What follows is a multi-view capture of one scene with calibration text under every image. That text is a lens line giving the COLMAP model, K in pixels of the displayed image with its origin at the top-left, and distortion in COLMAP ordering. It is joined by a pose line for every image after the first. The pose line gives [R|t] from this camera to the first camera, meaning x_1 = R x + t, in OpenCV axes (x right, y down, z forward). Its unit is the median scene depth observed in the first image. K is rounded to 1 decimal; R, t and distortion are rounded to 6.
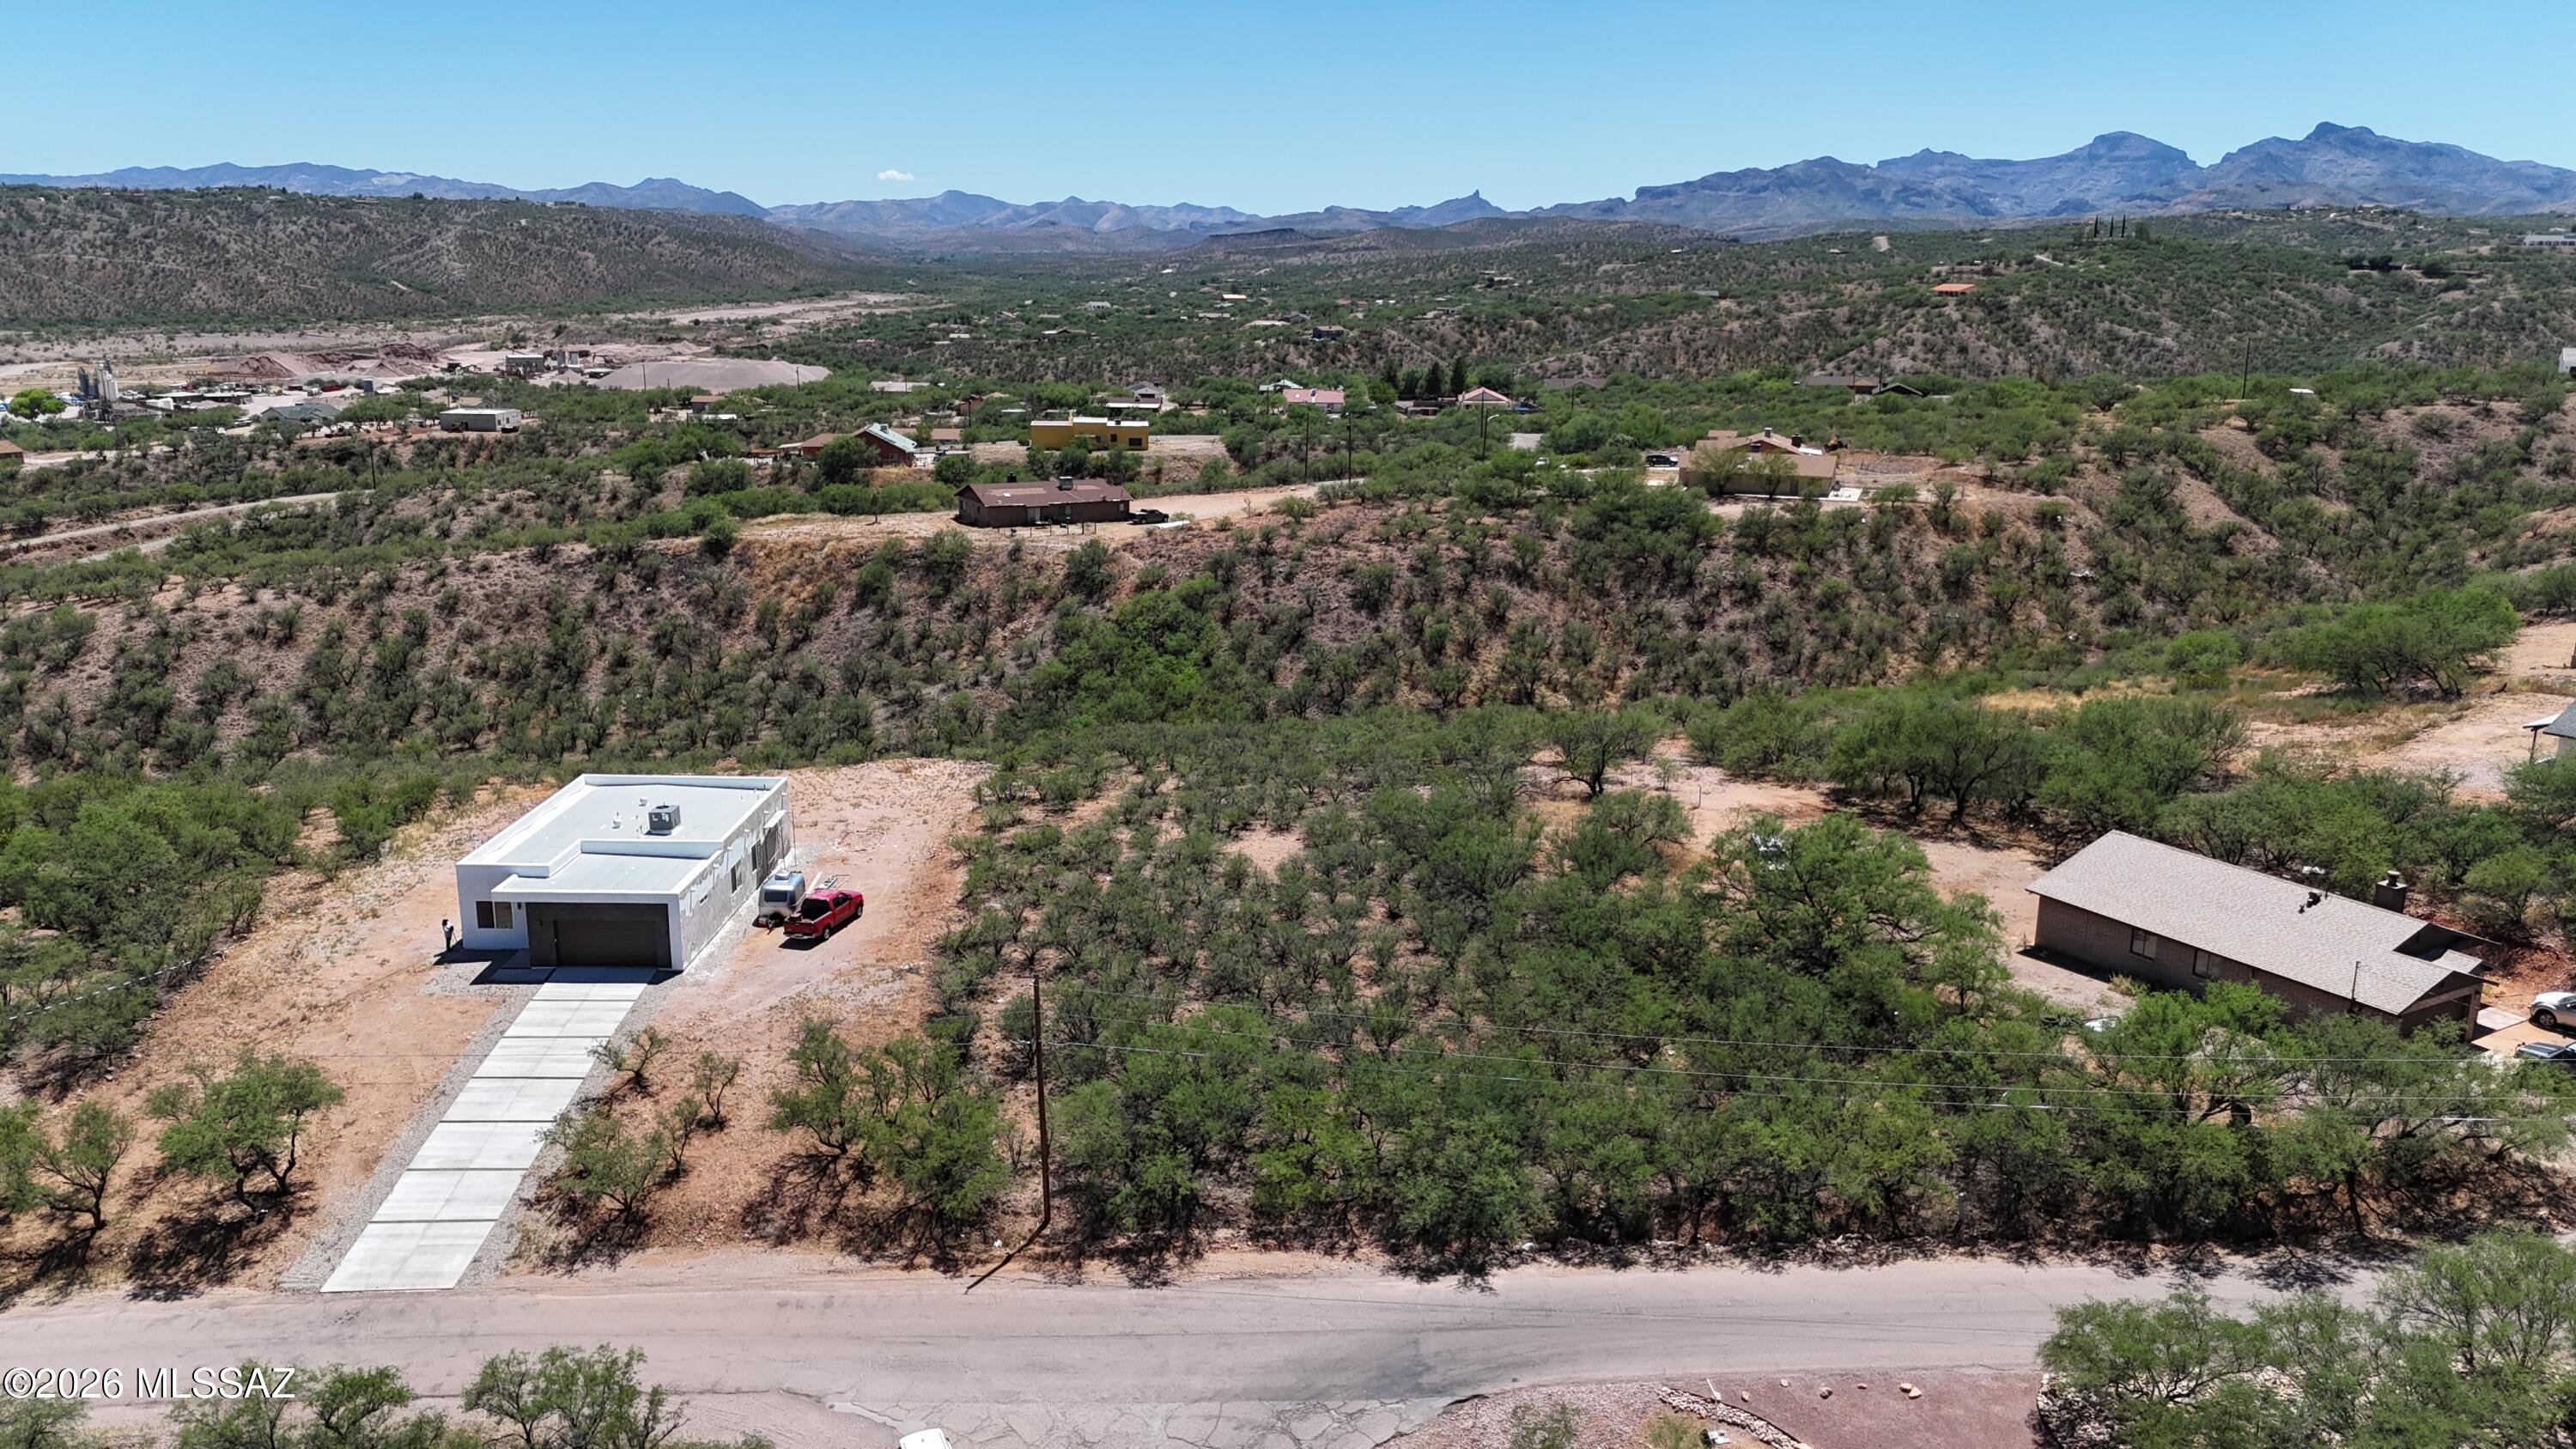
lens RADIAL K [[1888.5, 0, 1276.9], [0, 1888.5, 729.7], [0, 0, 1]] dist [0.058113, -0.044094]
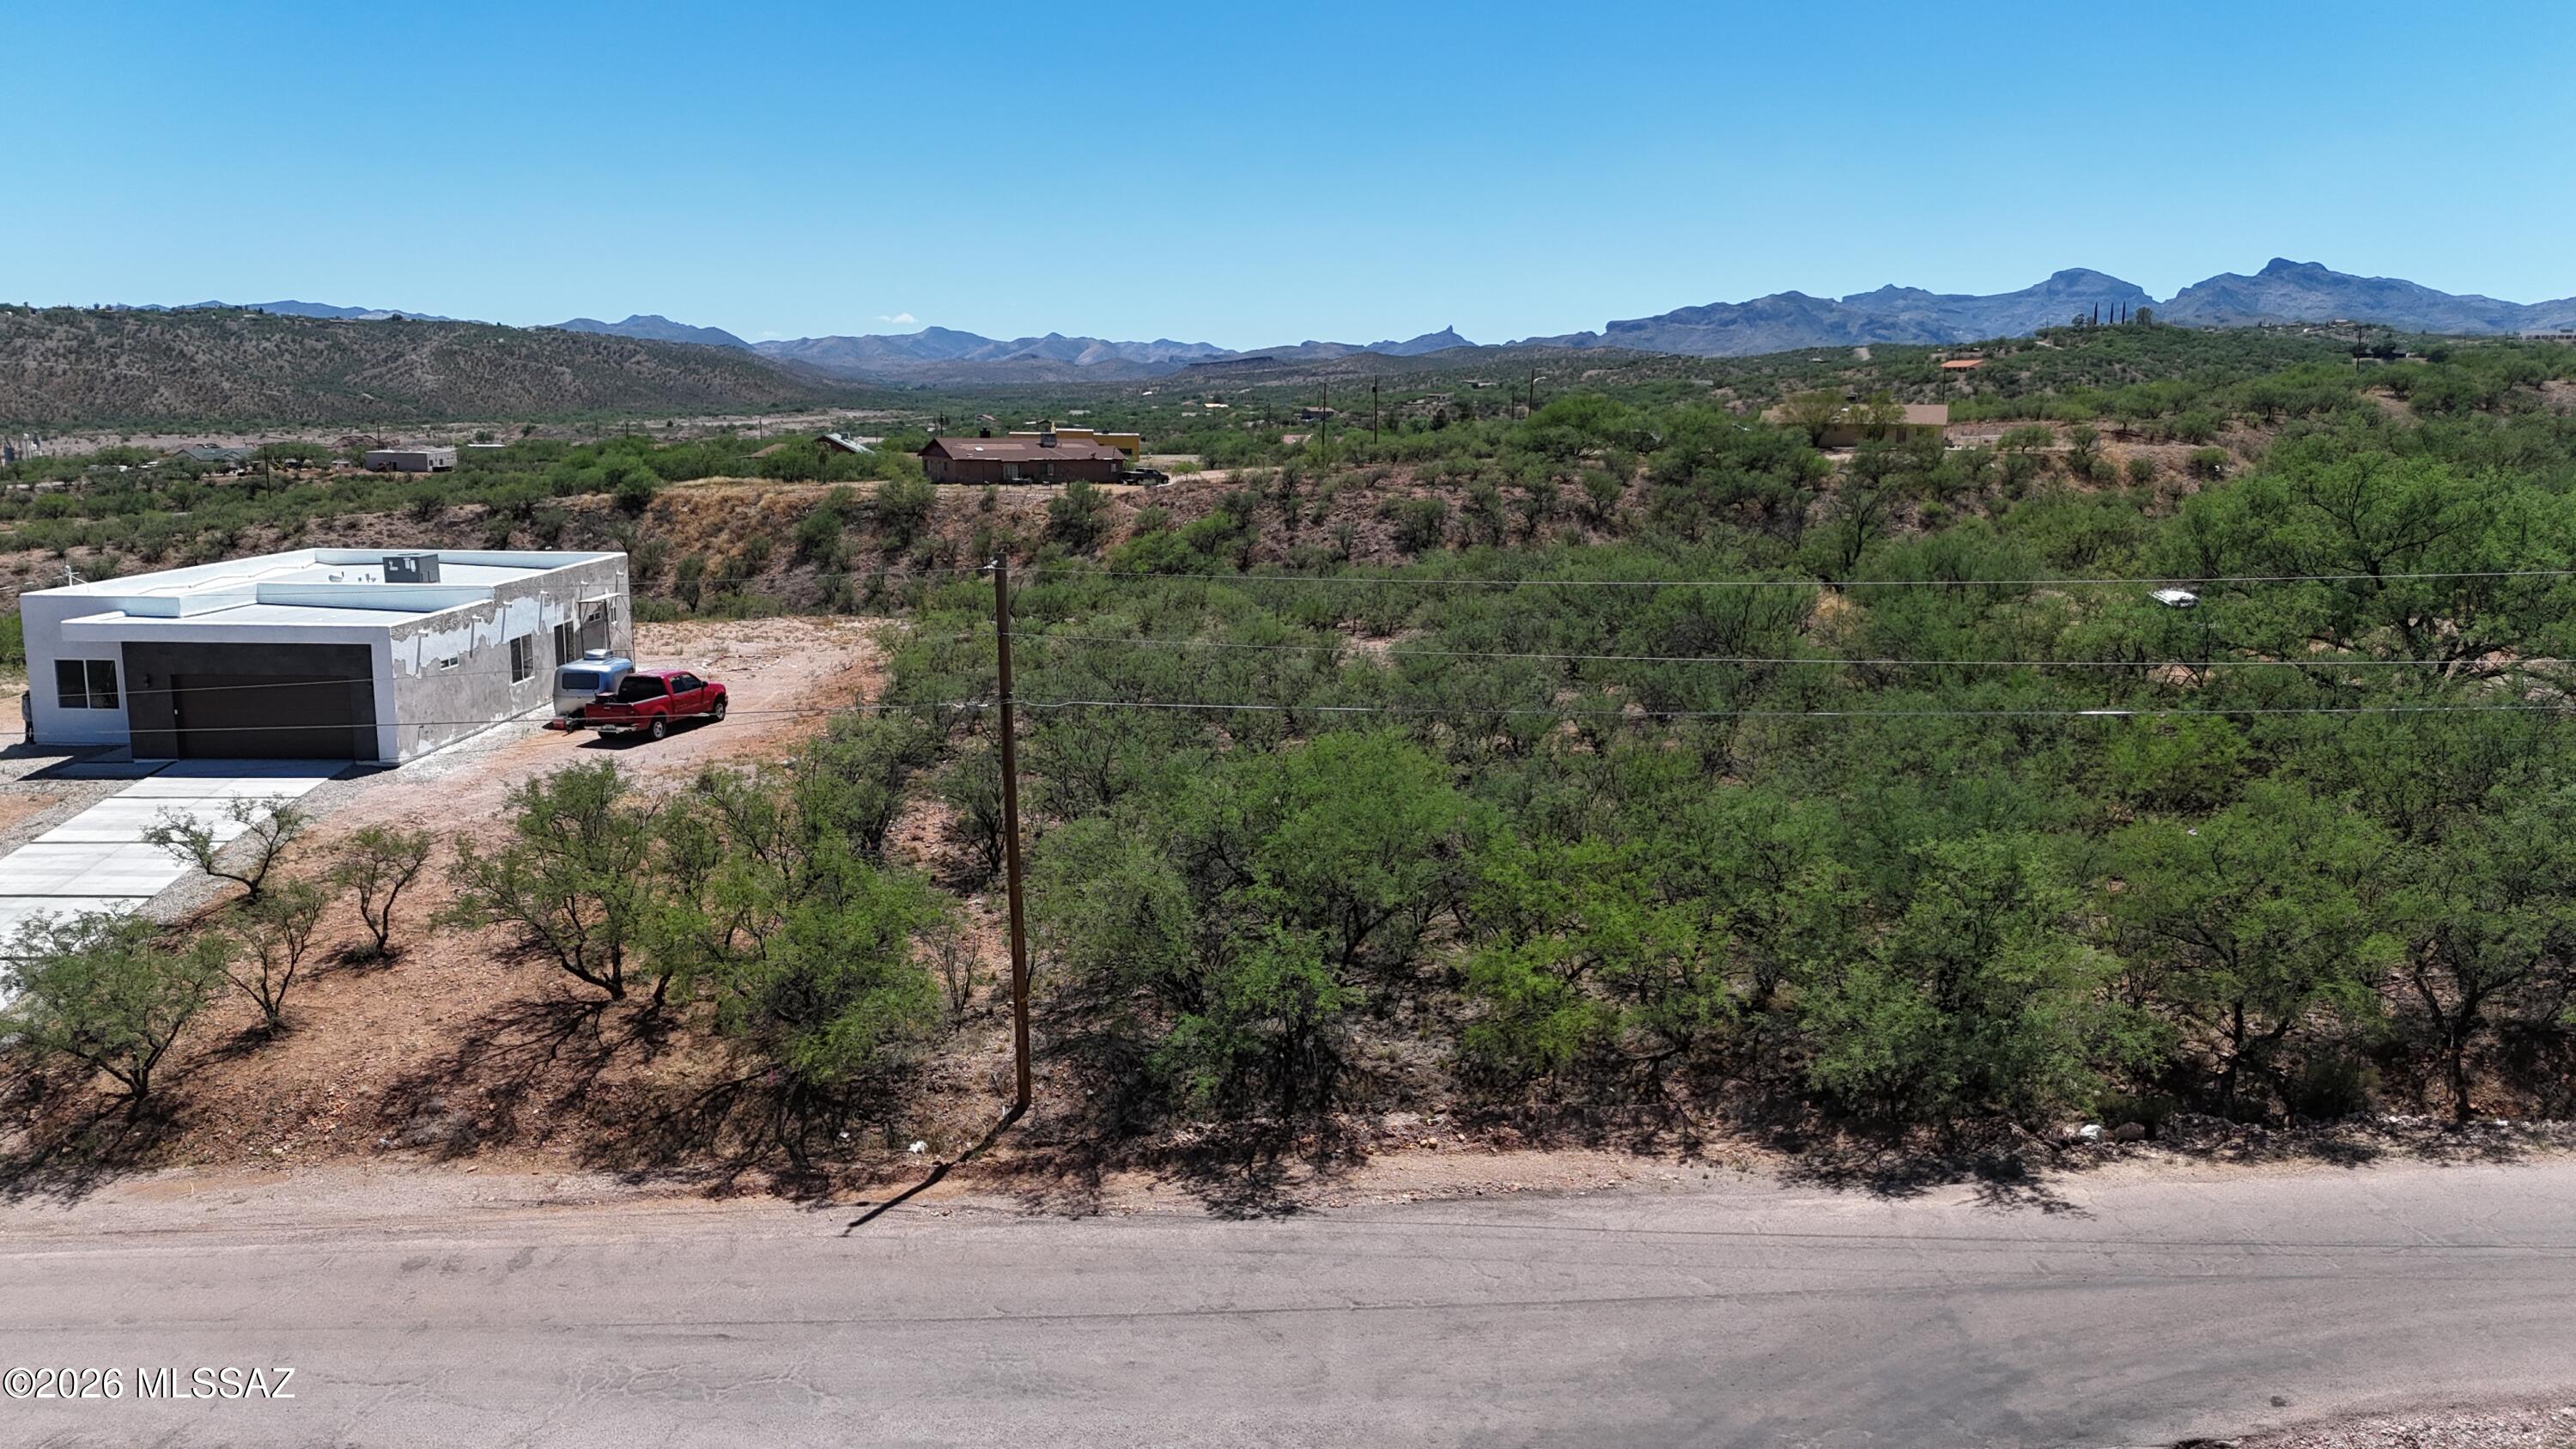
lens RADIAL K [[1888.5, 0, 1287.2], [0, 1888.5, 728.8], [0, 0, 1]] dist [0.058113, -0.044094]
pose [[0.999852, -0.001460, 0.017132, -0.021348], [0.002614, 0.997715, -0.067511, 0.066667], [-0.016994, 0.067546, 0.997571, 0.175437]]
